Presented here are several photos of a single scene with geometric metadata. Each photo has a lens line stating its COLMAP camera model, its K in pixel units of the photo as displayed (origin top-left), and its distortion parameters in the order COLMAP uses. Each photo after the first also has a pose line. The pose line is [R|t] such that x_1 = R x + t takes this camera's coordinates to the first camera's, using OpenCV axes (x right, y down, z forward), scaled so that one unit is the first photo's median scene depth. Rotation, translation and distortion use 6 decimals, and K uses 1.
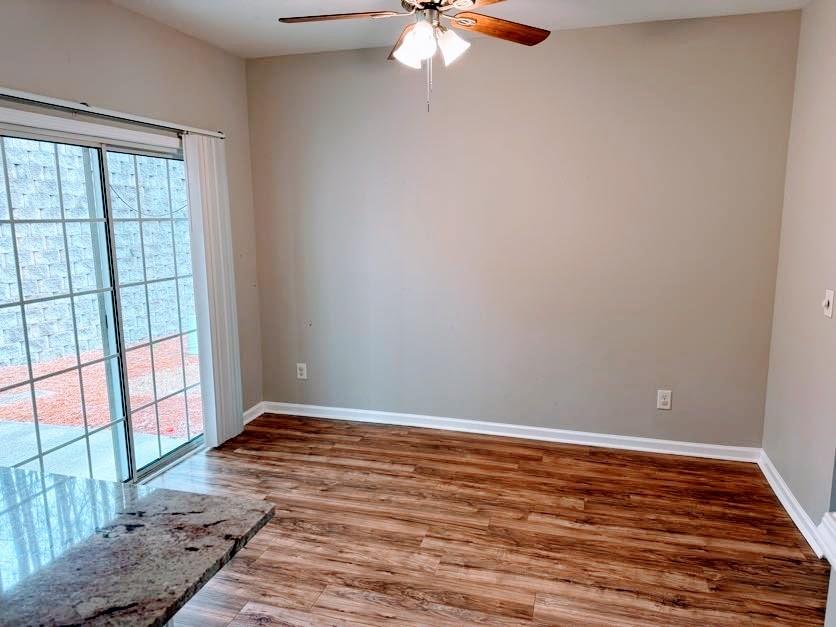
lens RADIAL K [[579.7, 0, 418.0], [0, 579.7, 313.5], [0, 0, 1]] dist [0.110844, -0.156788]
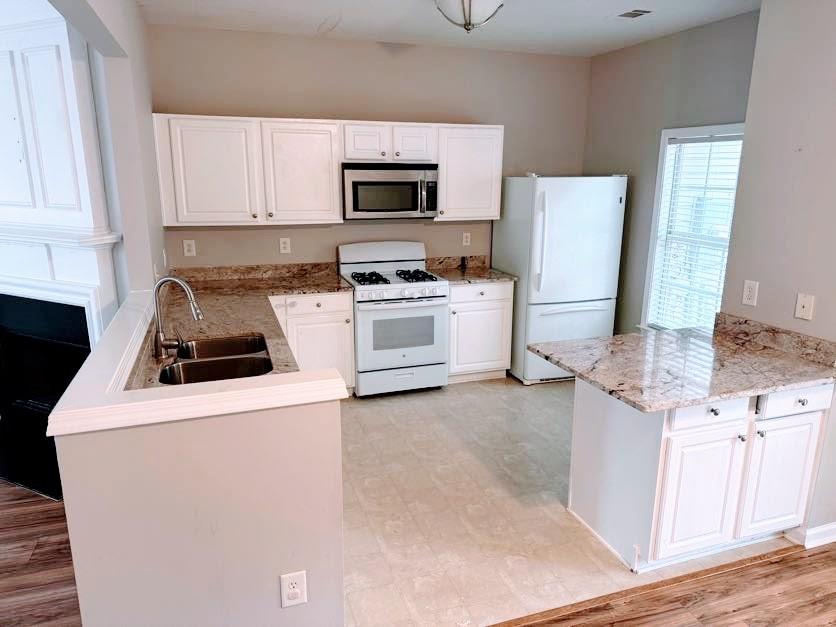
lens RADIAL K [[579.7, 0, 418.0], [0, 579.7, 313.5], [0, 0, 1]] dist [0.110844, -0.156788]
pose [[-0.817230, 0.141083, -0.558776, 1.152756], [-0.096445, 0.922420, 0.373952, -0.452468], [0.568184, 0.359496, -0.740223, 1.853673]]
